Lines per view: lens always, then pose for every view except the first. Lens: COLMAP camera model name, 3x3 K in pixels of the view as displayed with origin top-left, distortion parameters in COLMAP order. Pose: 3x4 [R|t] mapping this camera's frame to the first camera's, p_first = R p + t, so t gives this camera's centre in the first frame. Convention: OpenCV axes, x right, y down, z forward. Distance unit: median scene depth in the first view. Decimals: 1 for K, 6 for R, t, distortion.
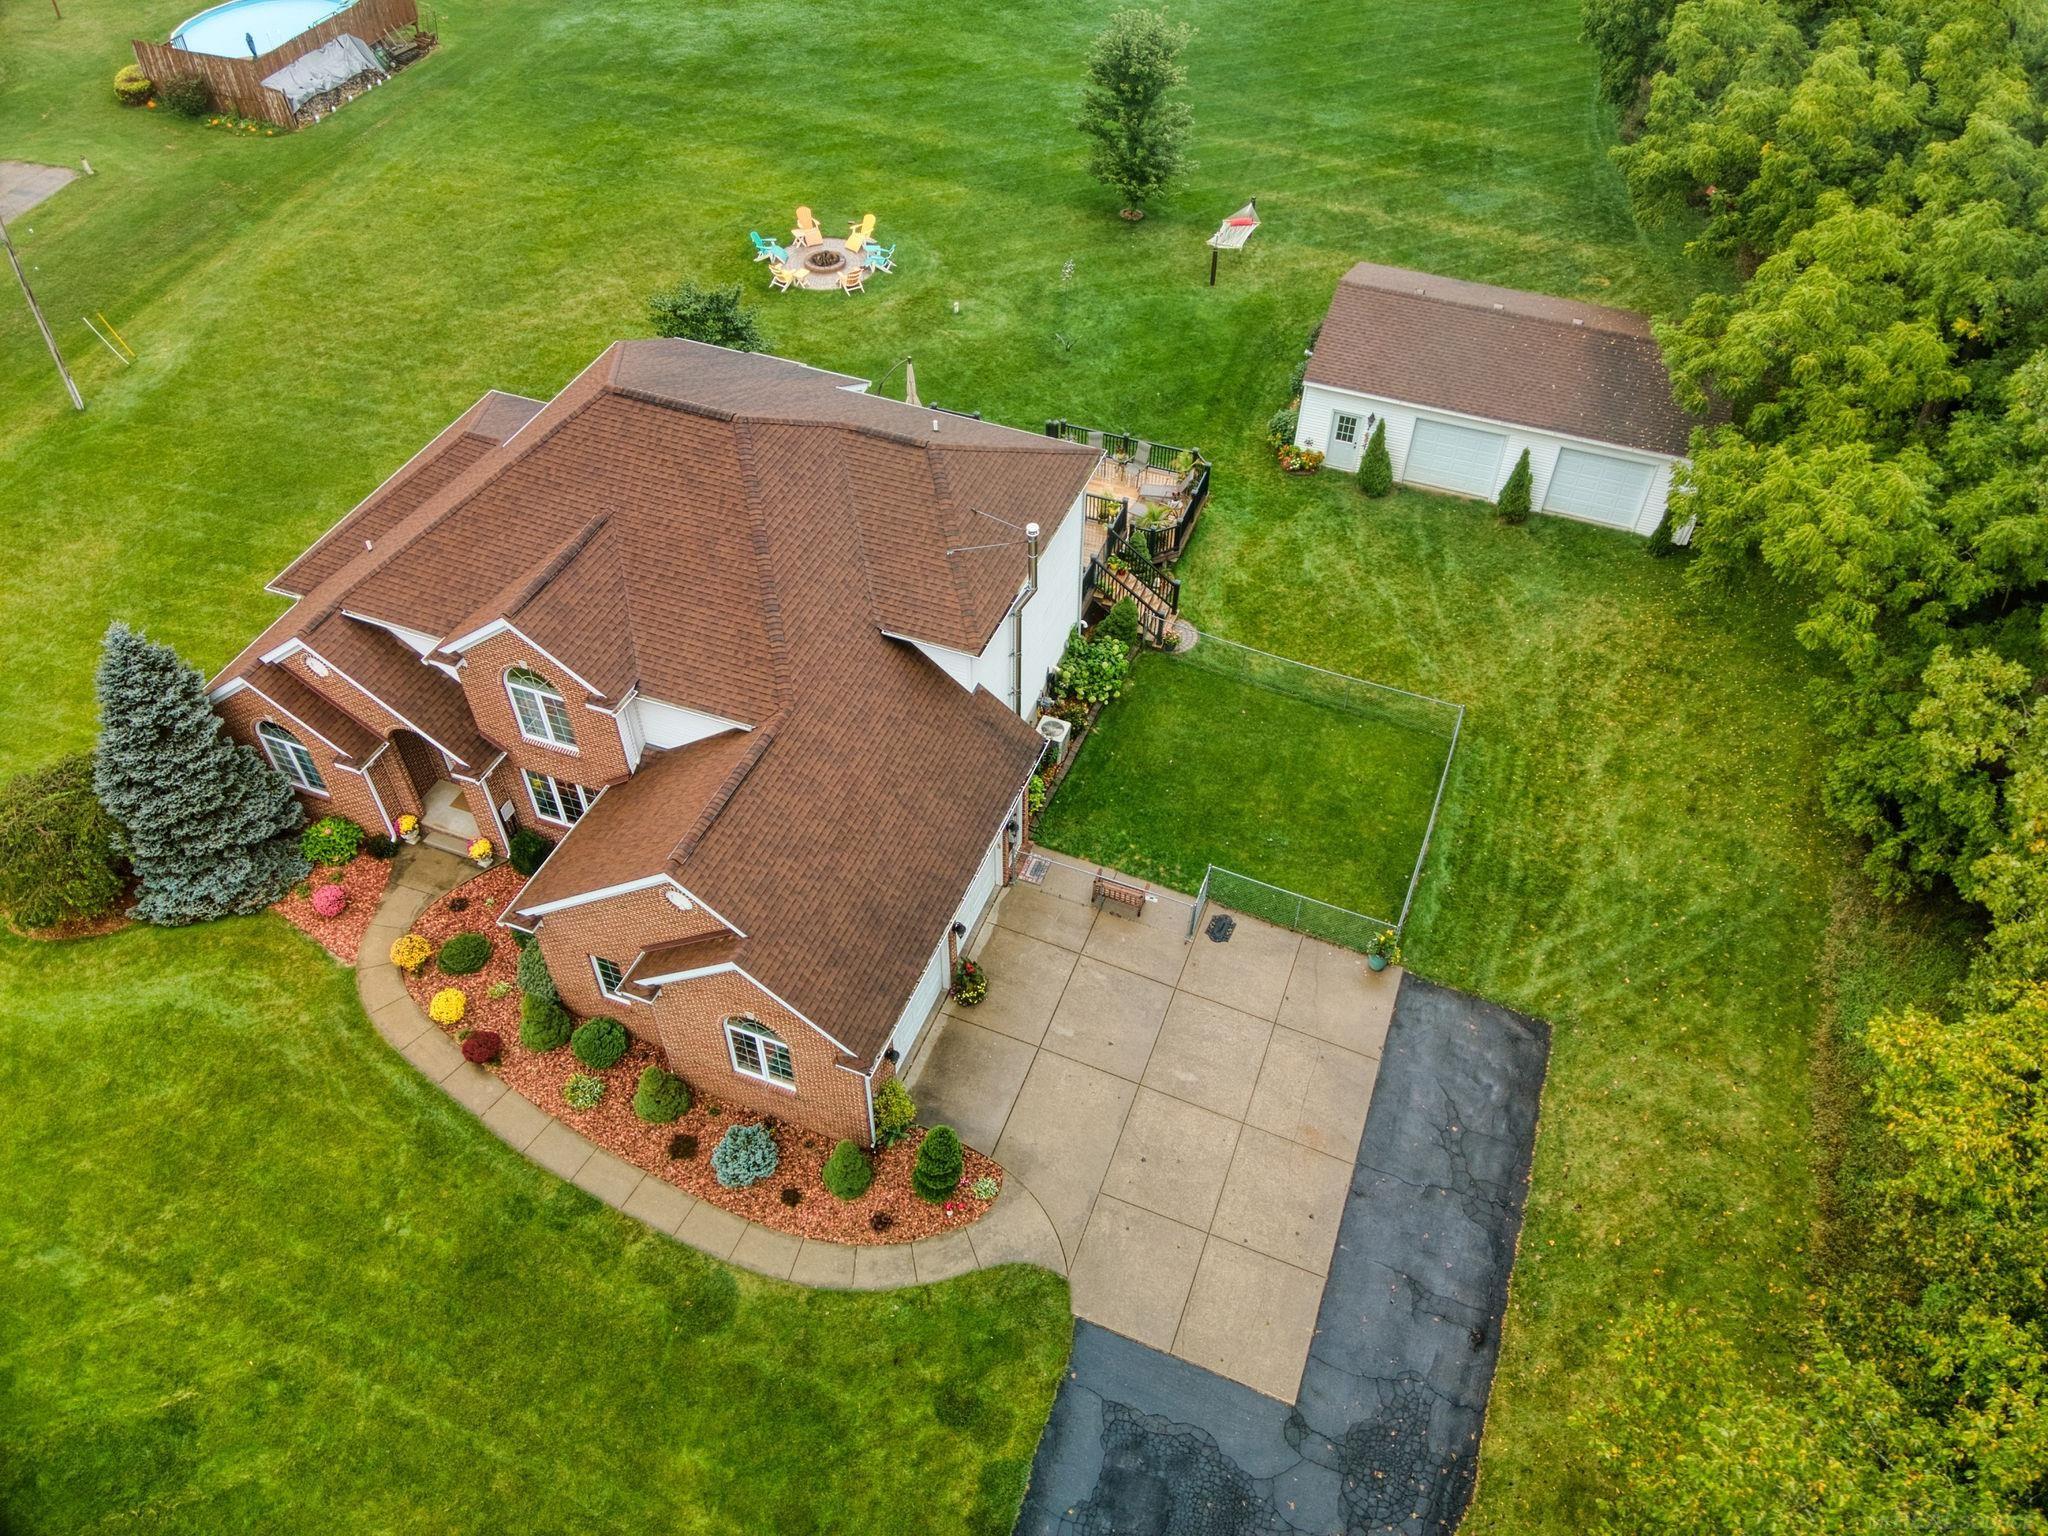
lens RADIAL K [[1496.3, 0, 1024.0], [0, 1496.3, 768.0], [0, 0, 1]] dist [0.119869, -0.215975]
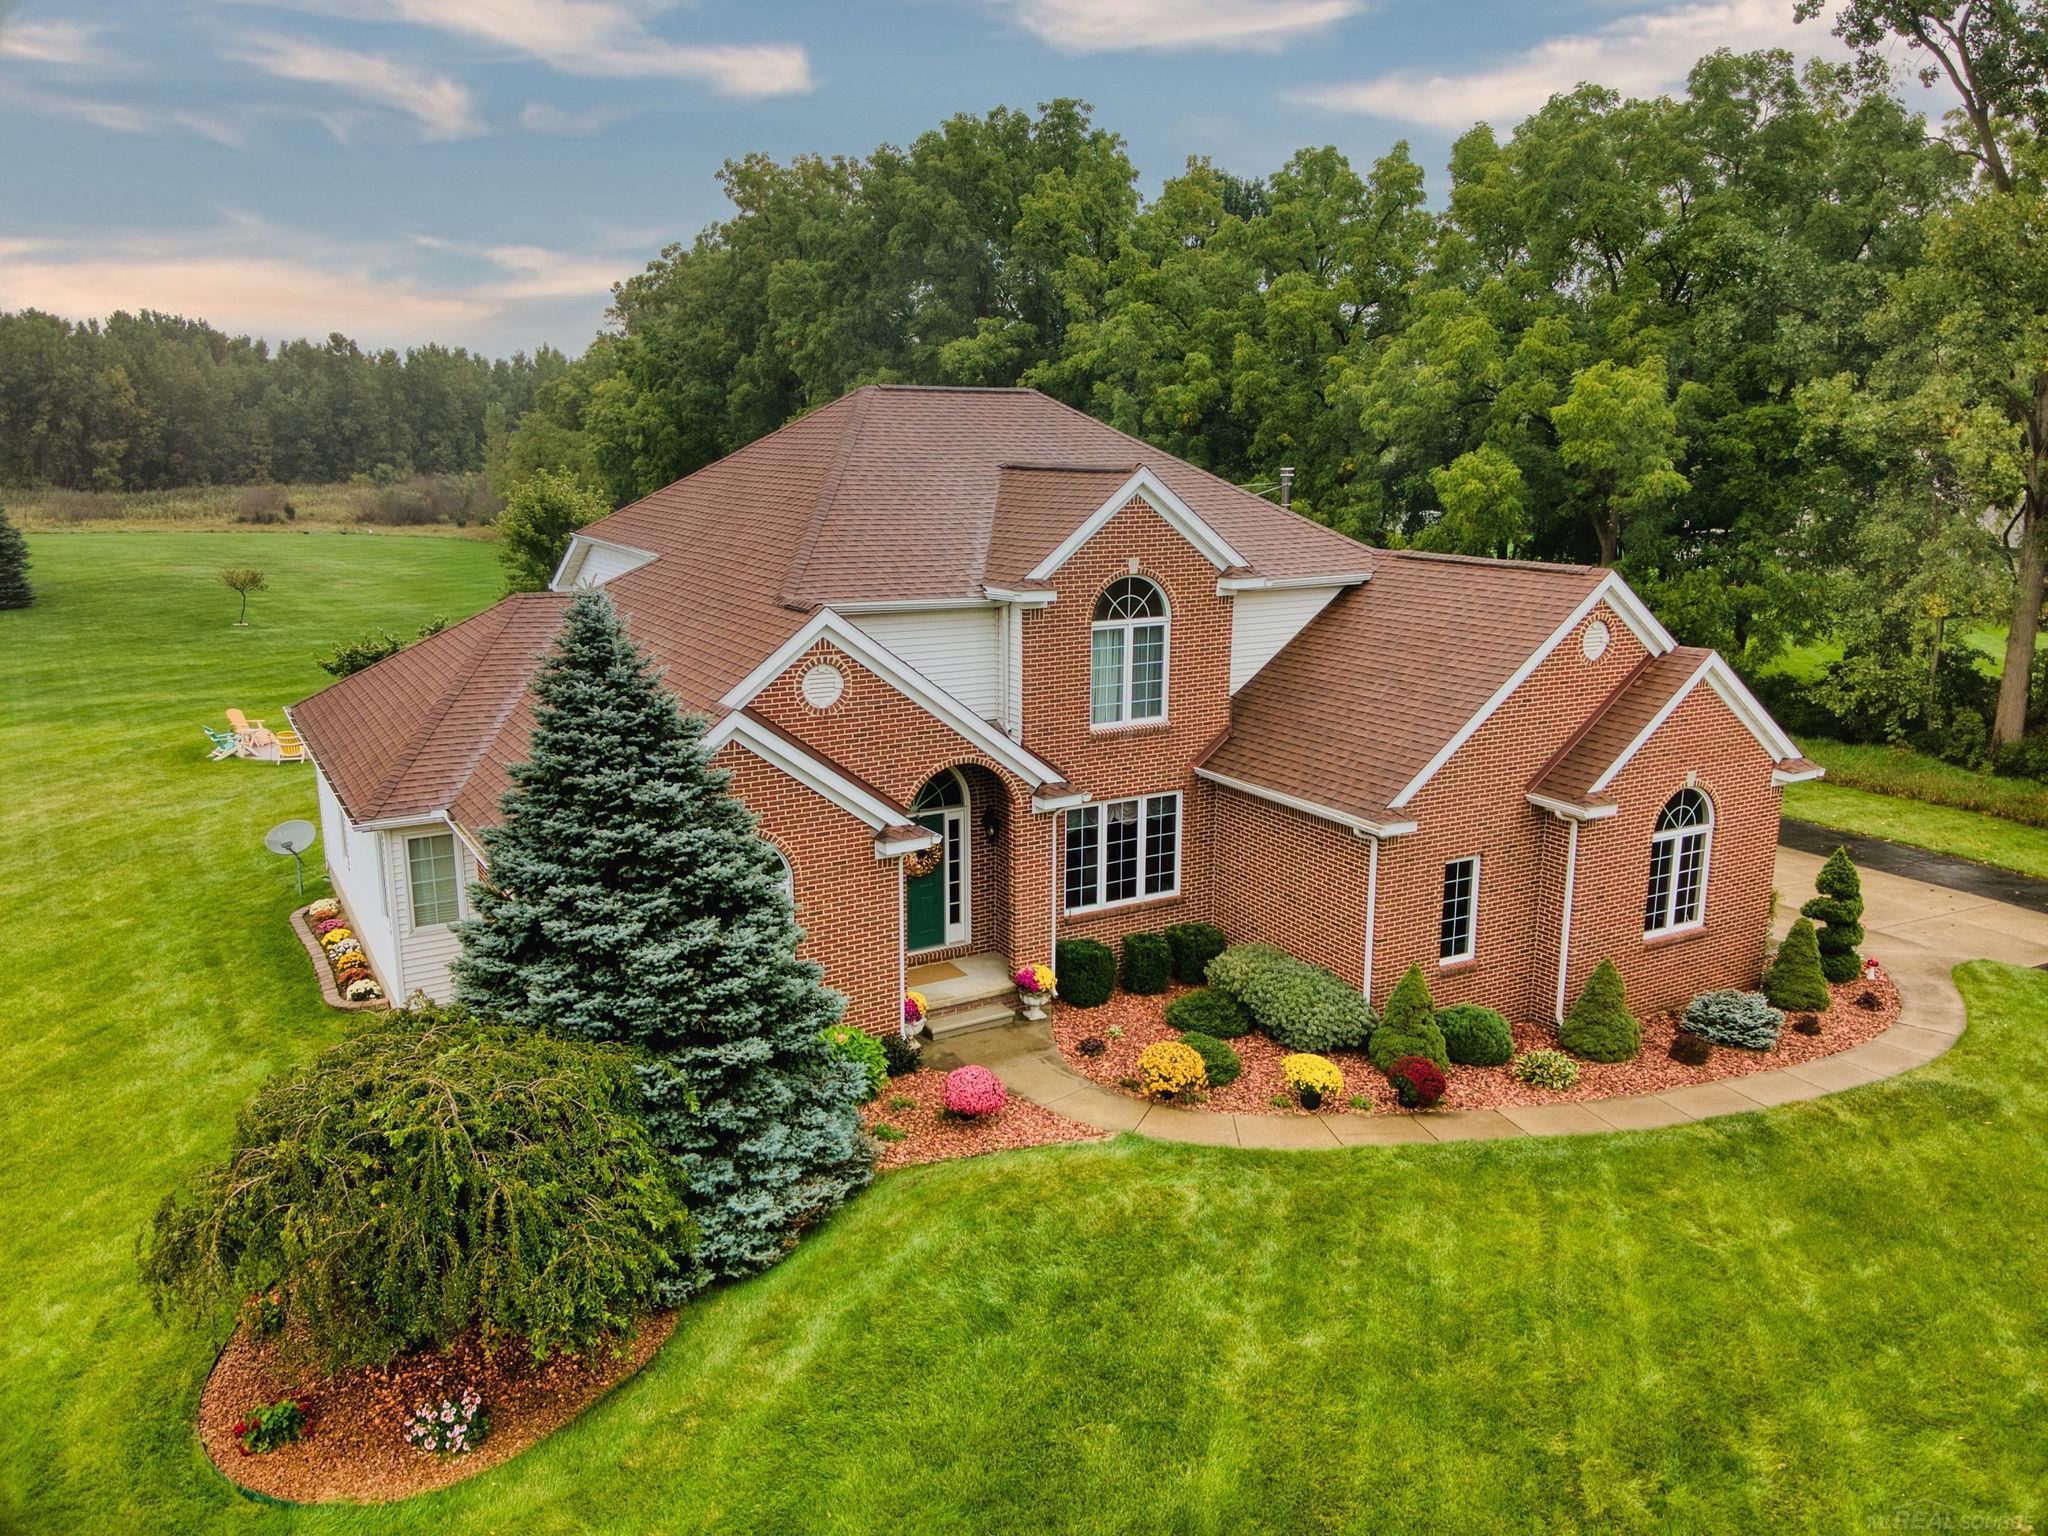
lens RADIAL K [[1496.3, 0, 1024.0], [0, 1496.3, 768.0], [0, 0, 1]] dist [0.119869, -0.215975]
pose [[0.622501, -0.176392, 0.762482, -0.839460], [0.573454, 0.765807, -0.291015, 0.166099], [-0.532582, 0.618406, 0.577868, 0.629260]]
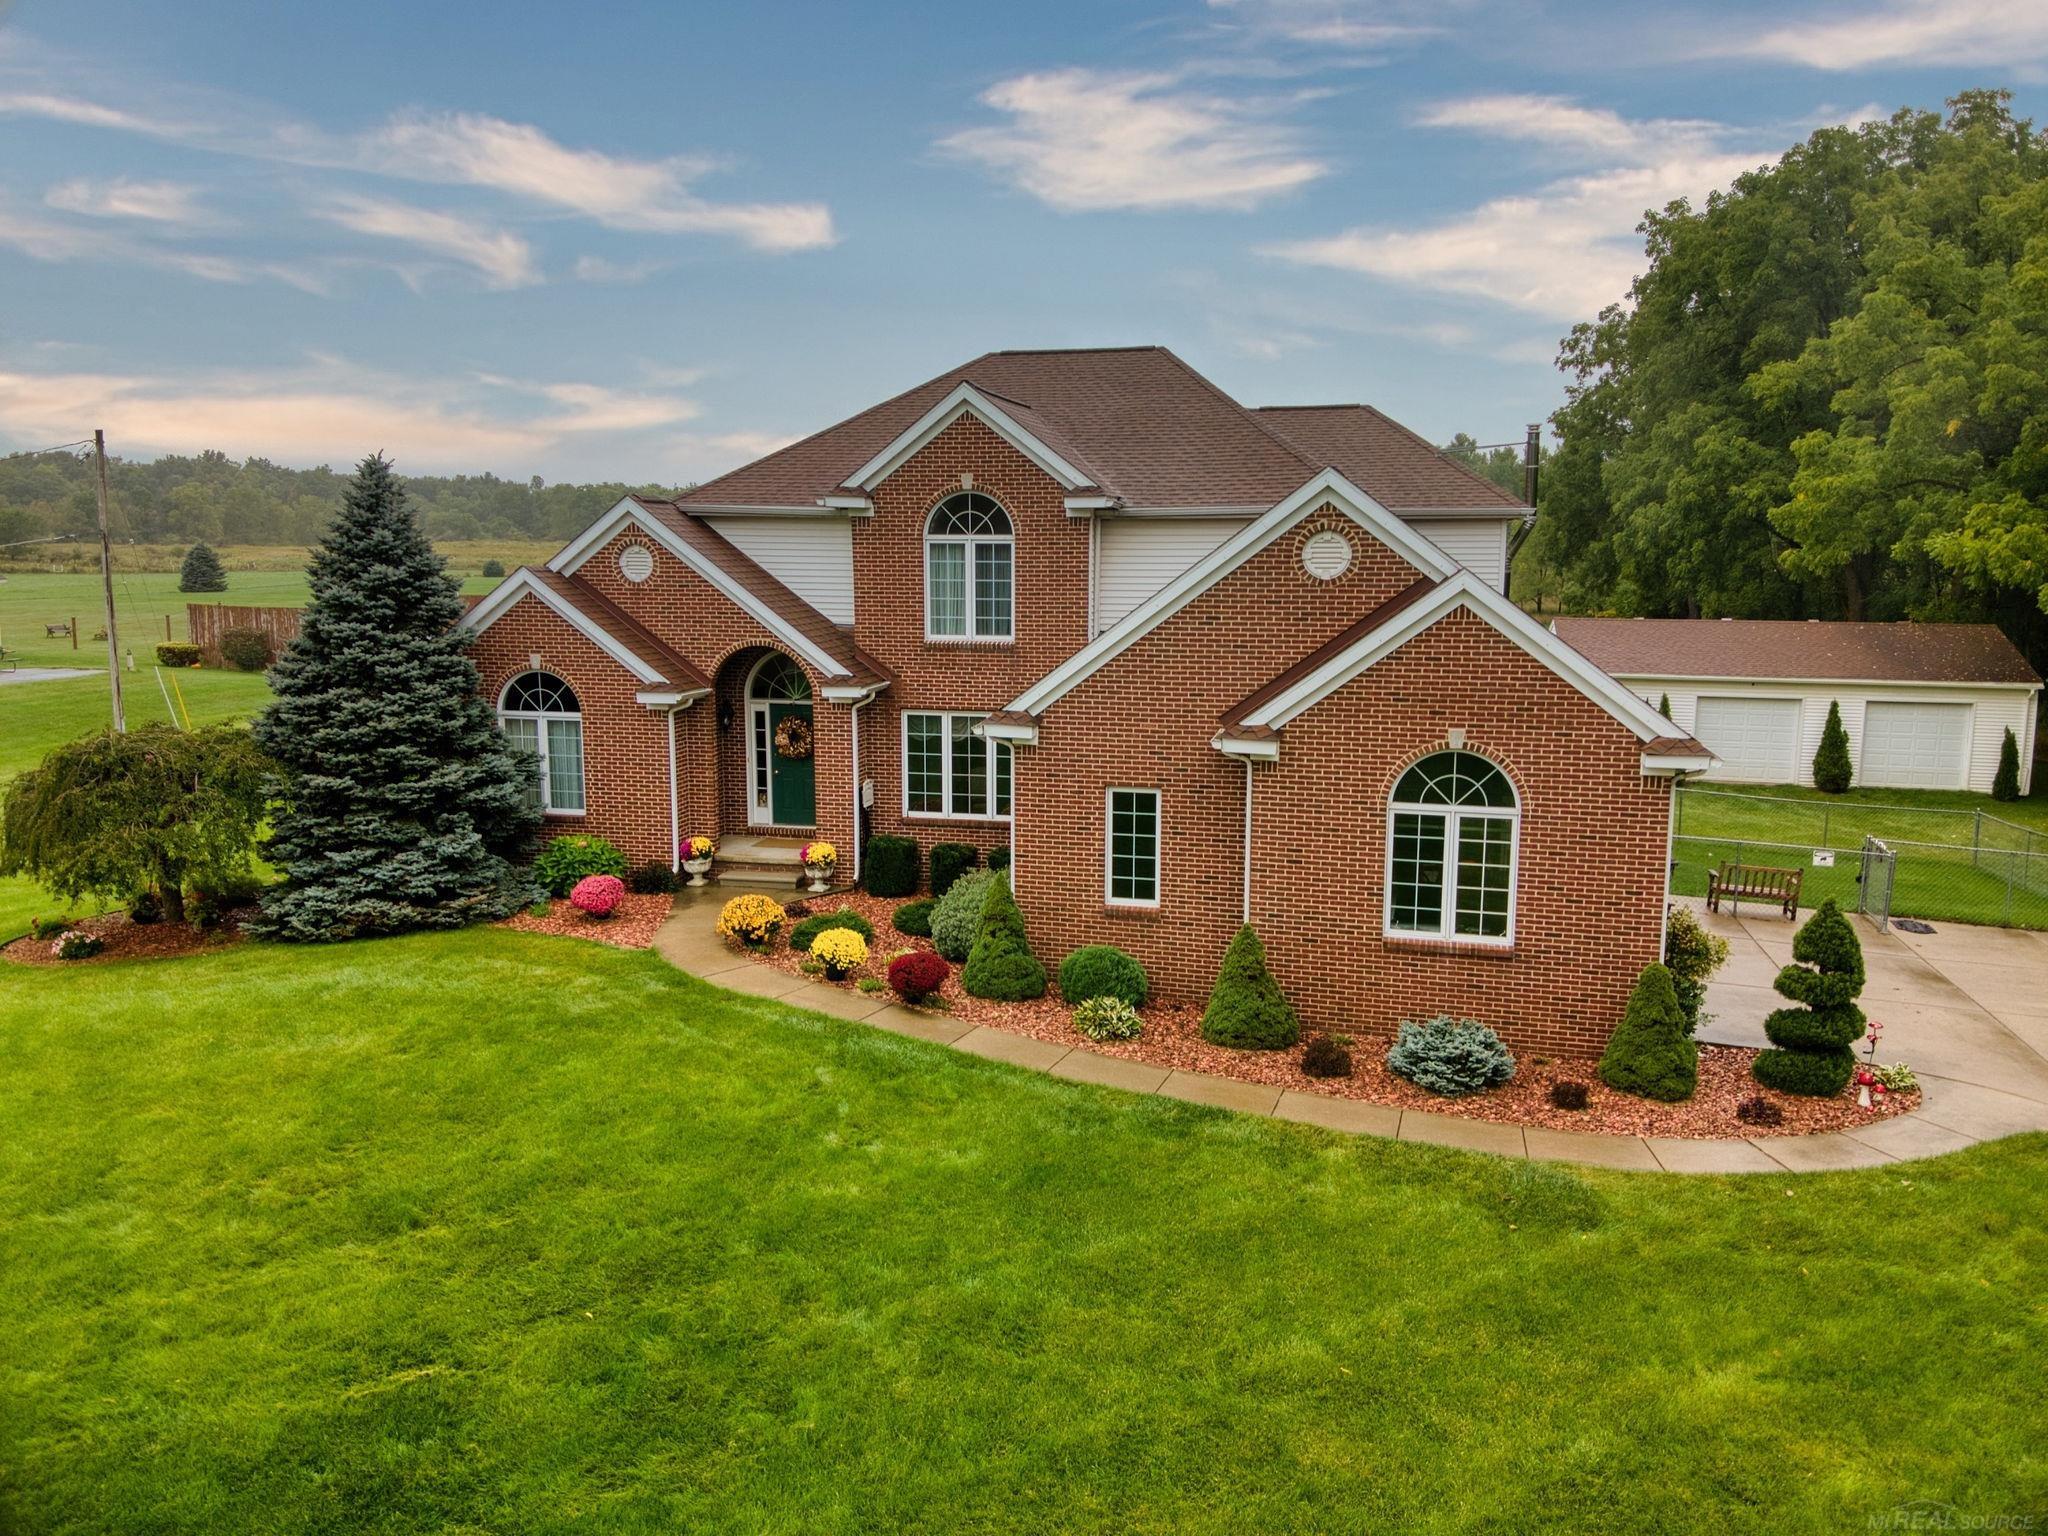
lens RADIAL K [[1496.3, 0, 1024.0], [0, 1496.3, 768.0], [0, 0, 1]] dist [0.119869, -0.215975]
pose [[0.990873, -0.024356, 0.132582, -0.370682], [0.101264, 0.783686, -0.612848, 0.450385], [-0.088976, 0.620680, 0.778999, 0.479501]]
